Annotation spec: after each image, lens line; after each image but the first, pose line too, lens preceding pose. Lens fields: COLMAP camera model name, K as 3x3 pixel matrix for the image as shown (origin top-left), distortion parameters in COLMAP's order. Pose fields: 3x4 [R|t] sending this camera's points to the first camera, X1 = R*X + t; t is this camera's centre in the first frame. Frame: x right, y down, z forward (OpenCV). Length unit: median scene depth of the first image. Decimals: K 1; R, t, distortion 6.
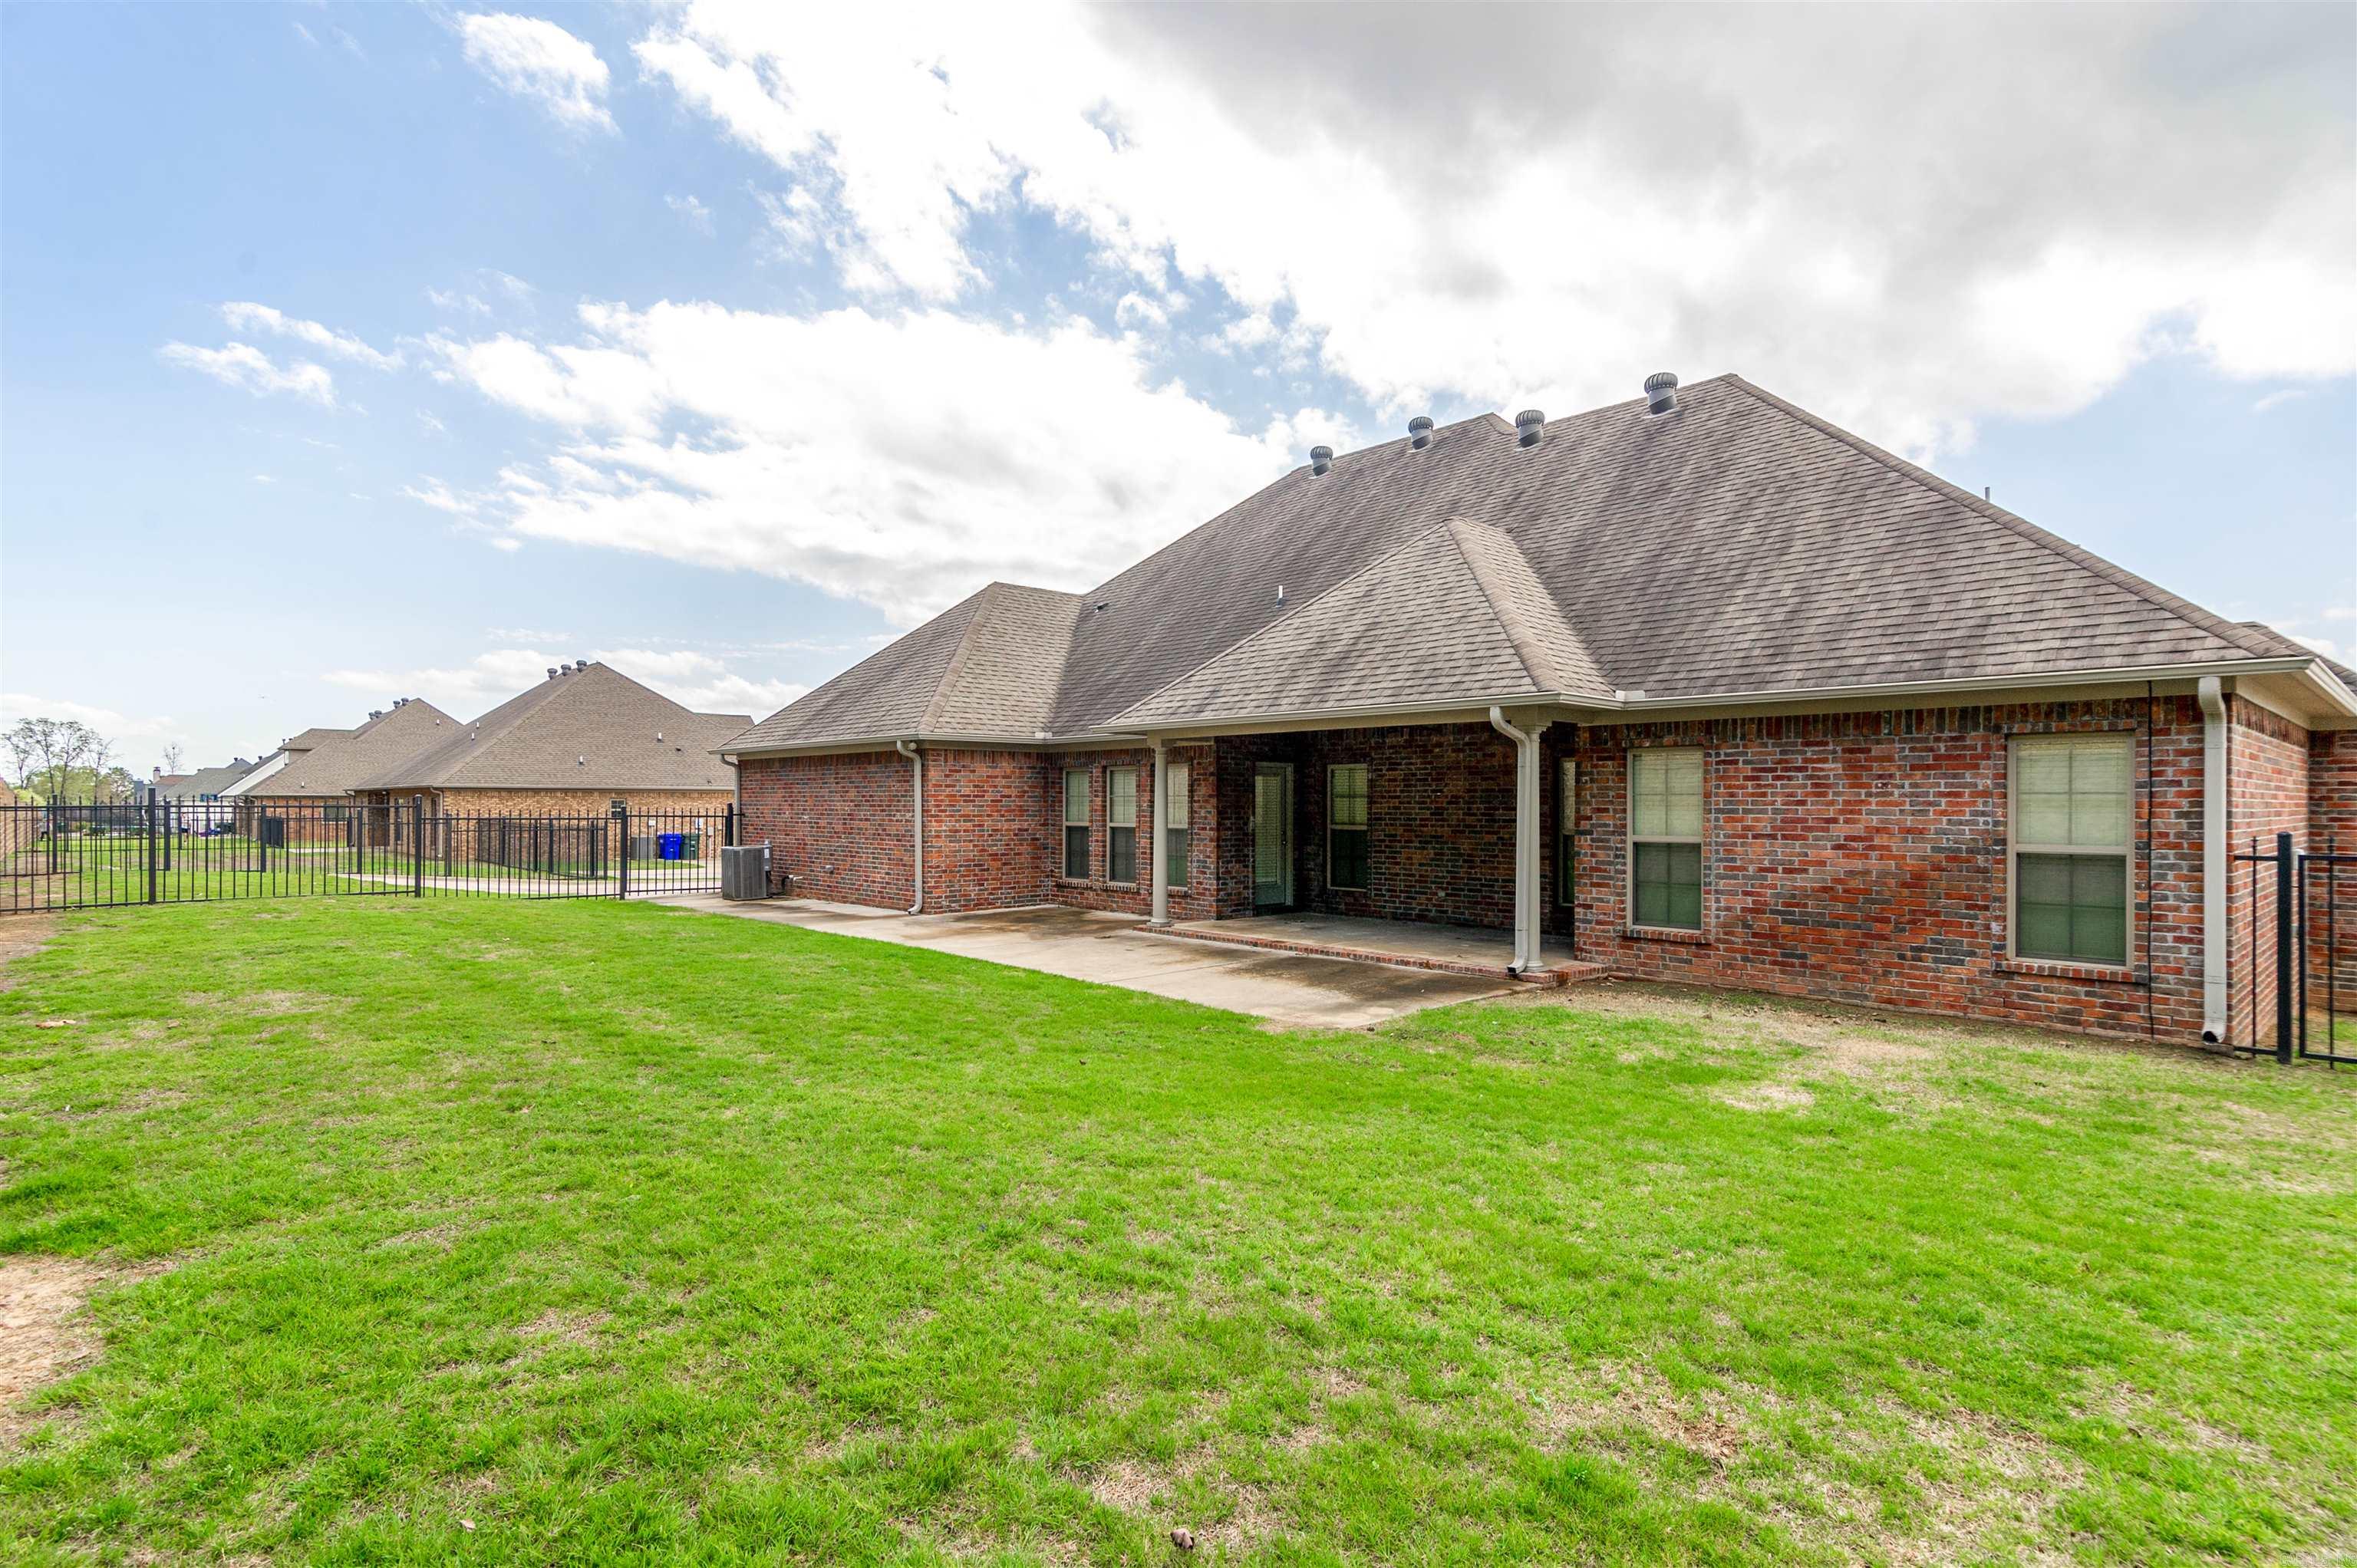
lens RADIAL K [[1157.7, 0, 1181.2], [0, 1157.7, 795.9], [0, 0, 1]] dist [0.018996, -0.000649]
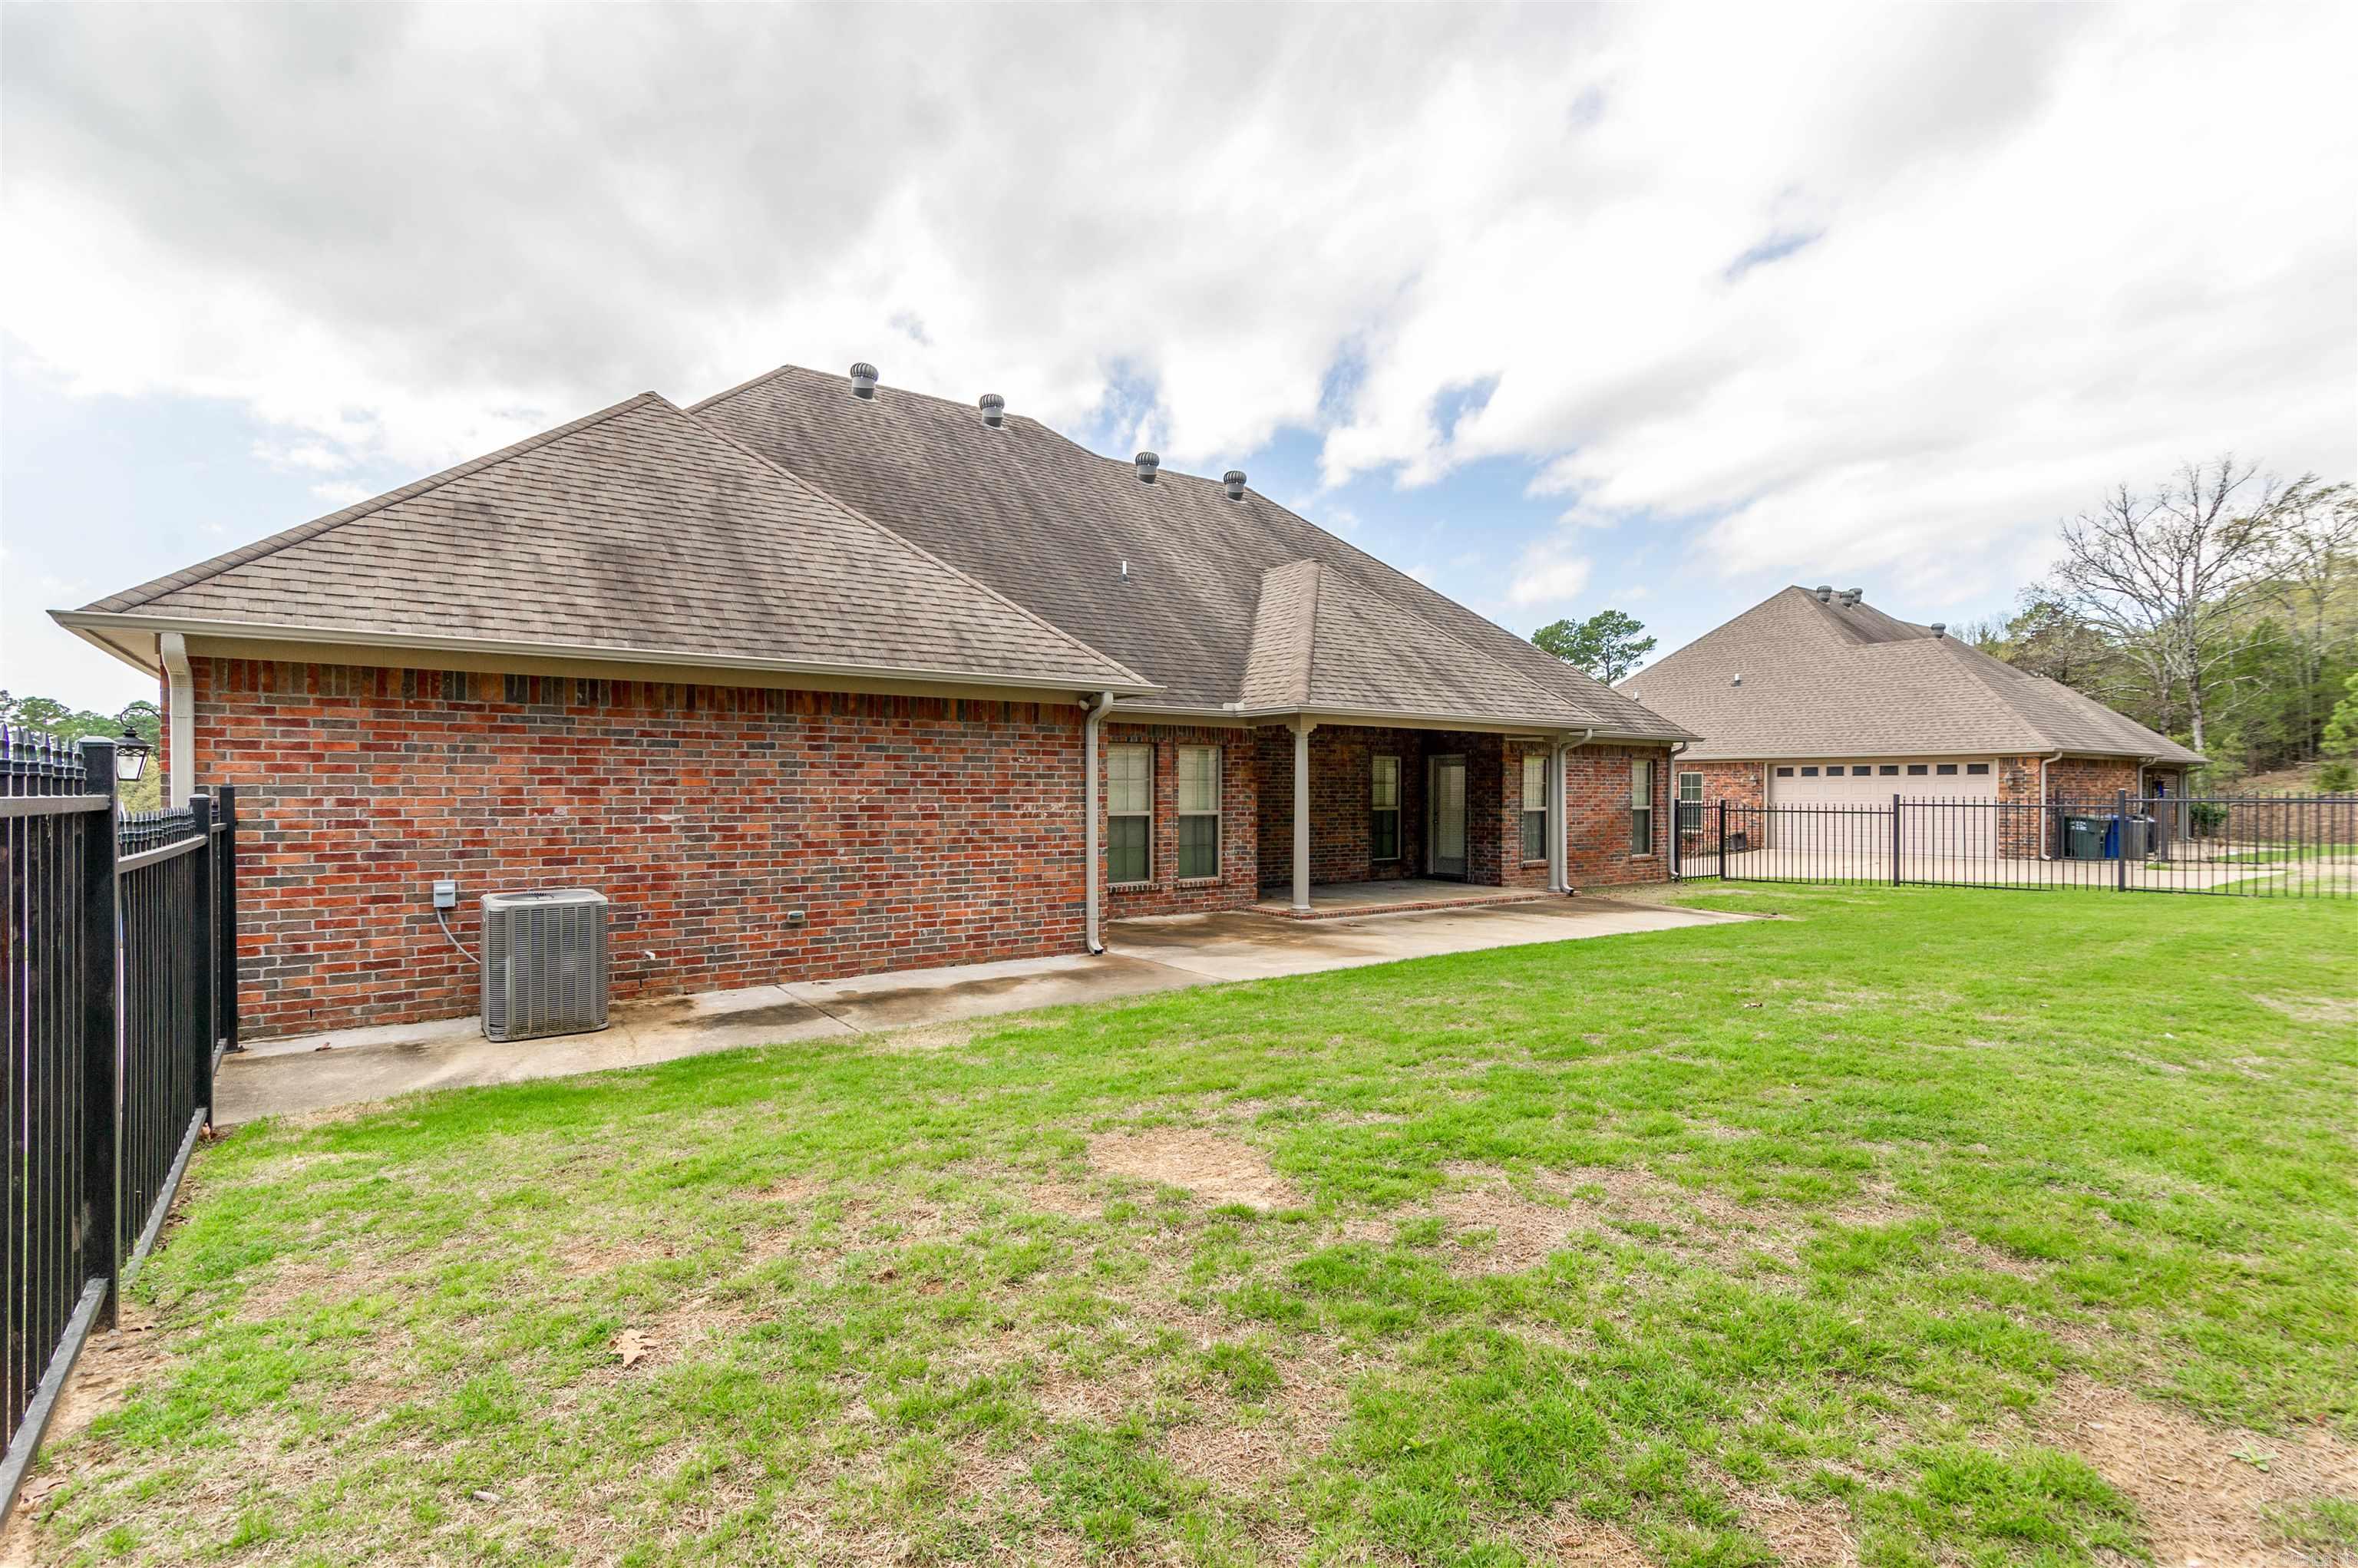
lens RADIAL K [[1158.2, 0, 1181.7], [0, 1158.2, 796.0], [0, 0, 1]] dist [0.018996, -0.000649]
pose [[0.103666, -0.010492, 0.994557, -0.975495], [-0.010038, 0.999882, 0.011594, 0.002208], [-0.994562, -0.011185, 0.103548, 0.957863]]
